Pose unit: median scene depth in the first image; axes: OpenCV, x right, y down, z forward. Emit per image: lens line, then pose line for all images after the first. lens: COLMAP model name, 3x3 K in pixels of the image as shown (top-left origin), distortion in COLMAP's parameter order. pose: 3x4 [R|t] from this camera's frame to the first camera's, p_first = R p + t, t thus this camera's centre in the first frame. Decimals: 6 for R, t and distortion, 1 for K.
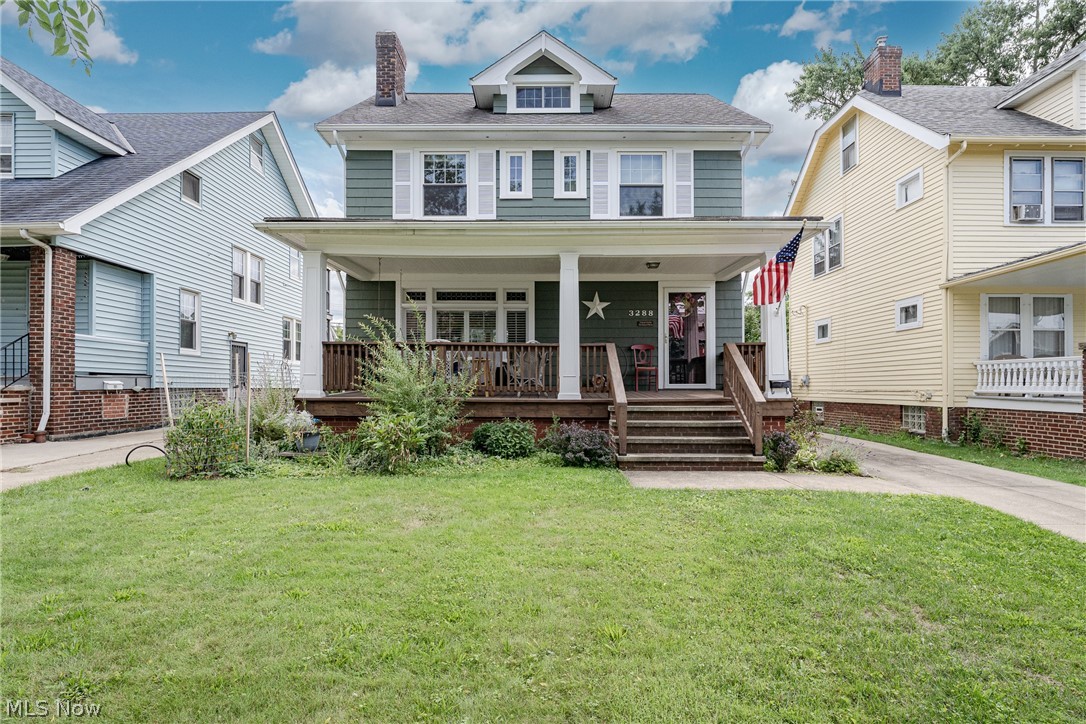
lens RADIAL K [[517.0, 0, 543.6], [0, 517.0, 383.0], [0, 0, 1]] dist [-0.001555, -0.000306]
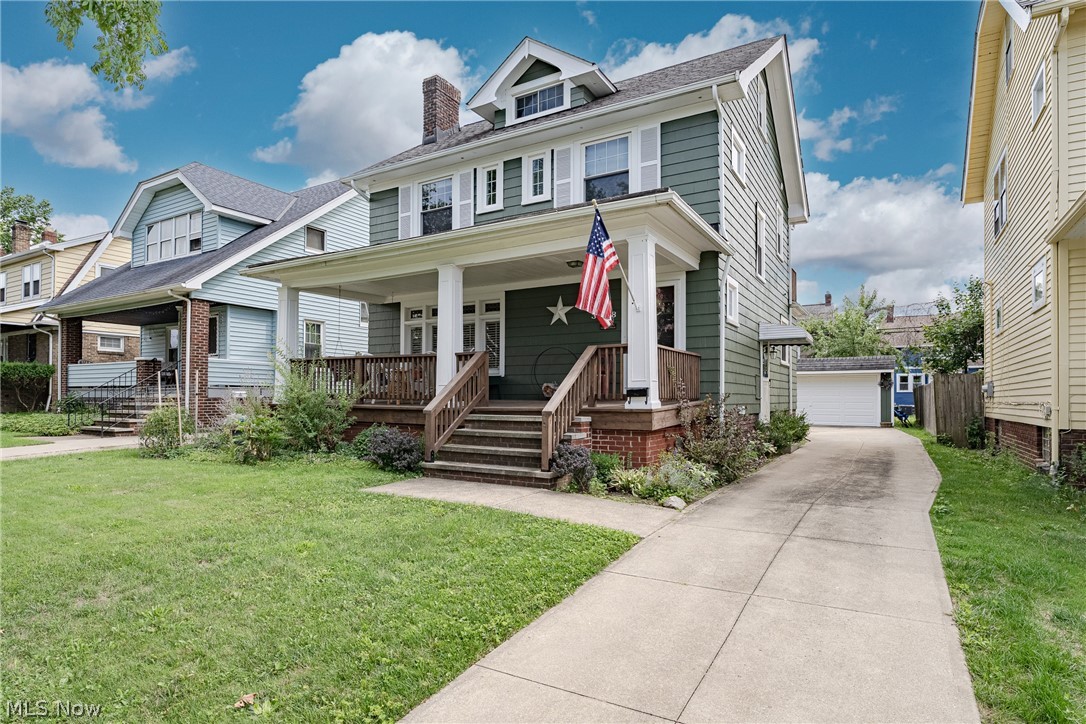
lens RADIAL K [[544.5, 0, 542.6], [0, 544.5, 392.3], [0, 0, 1]] dist [0.000681, -0.000109]
pose [[0.877770, -0.001884, -0.479079, 0.554266], [0.000508, 0.999995, -0.003002, 0.003596], [0.479082, 0.002391, 0.877767, 0.105402]]
